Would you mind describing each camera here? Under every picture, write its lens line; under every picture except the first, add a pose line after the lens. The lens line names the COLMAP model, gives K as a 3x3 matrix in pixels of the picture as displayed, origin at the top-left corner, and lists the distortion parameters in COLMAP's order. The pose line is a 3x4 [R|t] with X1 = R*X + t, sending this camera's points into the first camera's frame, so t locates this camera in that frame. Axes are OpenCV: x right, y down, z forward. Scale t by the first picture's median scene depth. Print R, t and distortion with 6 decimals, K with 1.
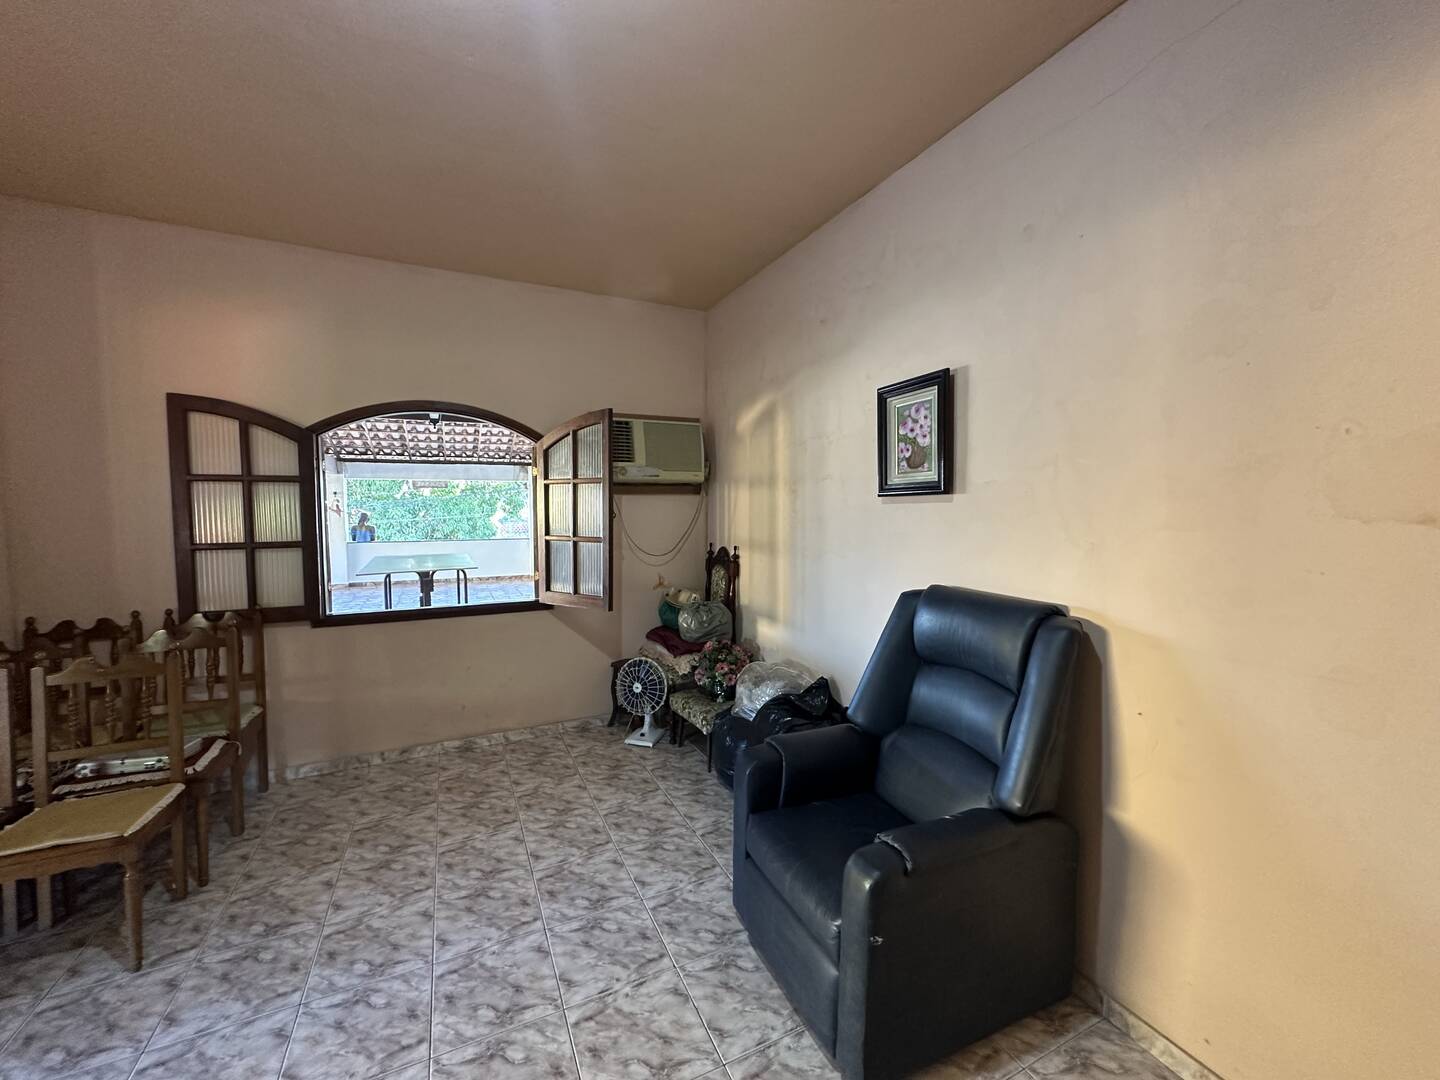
lens RADIAL K [[574.3, 0, 720.4], [0, 574.3, 537.7], [0, 0, 1]] dist [-0.003132, 0.000488]
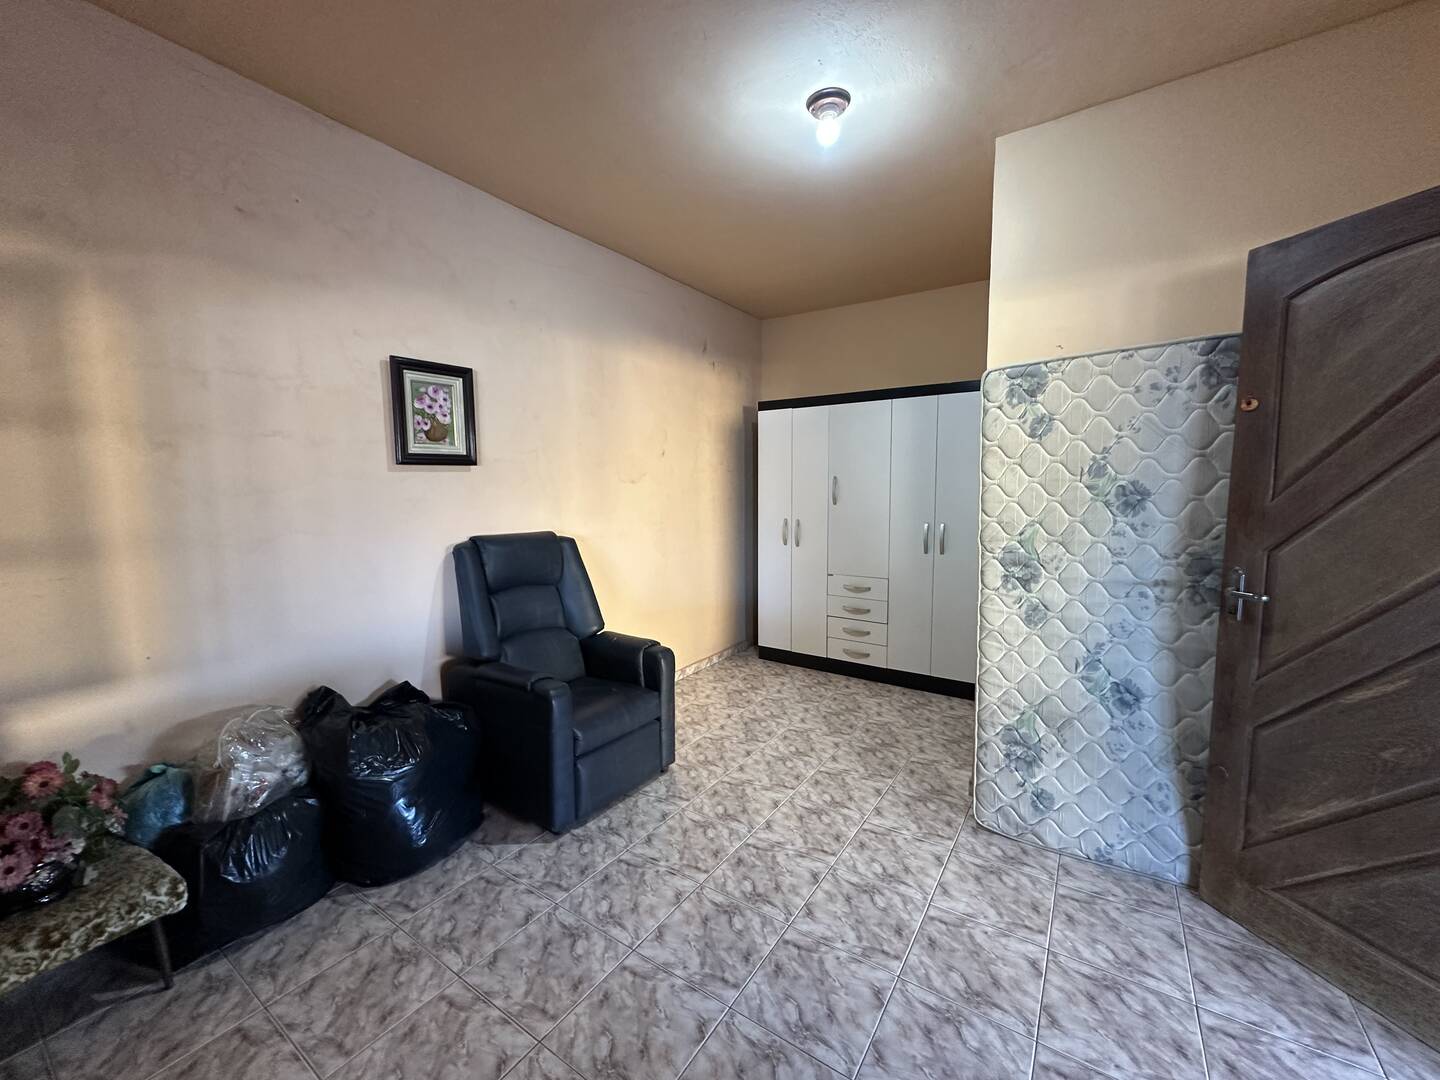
lens RADIAL K [[574.3, 0, 720.7], [0, 574.3, 536.9], [0, 0, 1]] dist [-0.003132, 0.000488]
pose [[-0.511890, -0.068469, 0.856318, -0.935392], [0.054387, 0.992236, 0.111849, -0.027933], [-0.857328, 0.103827, -0.504191, 1.093102]]
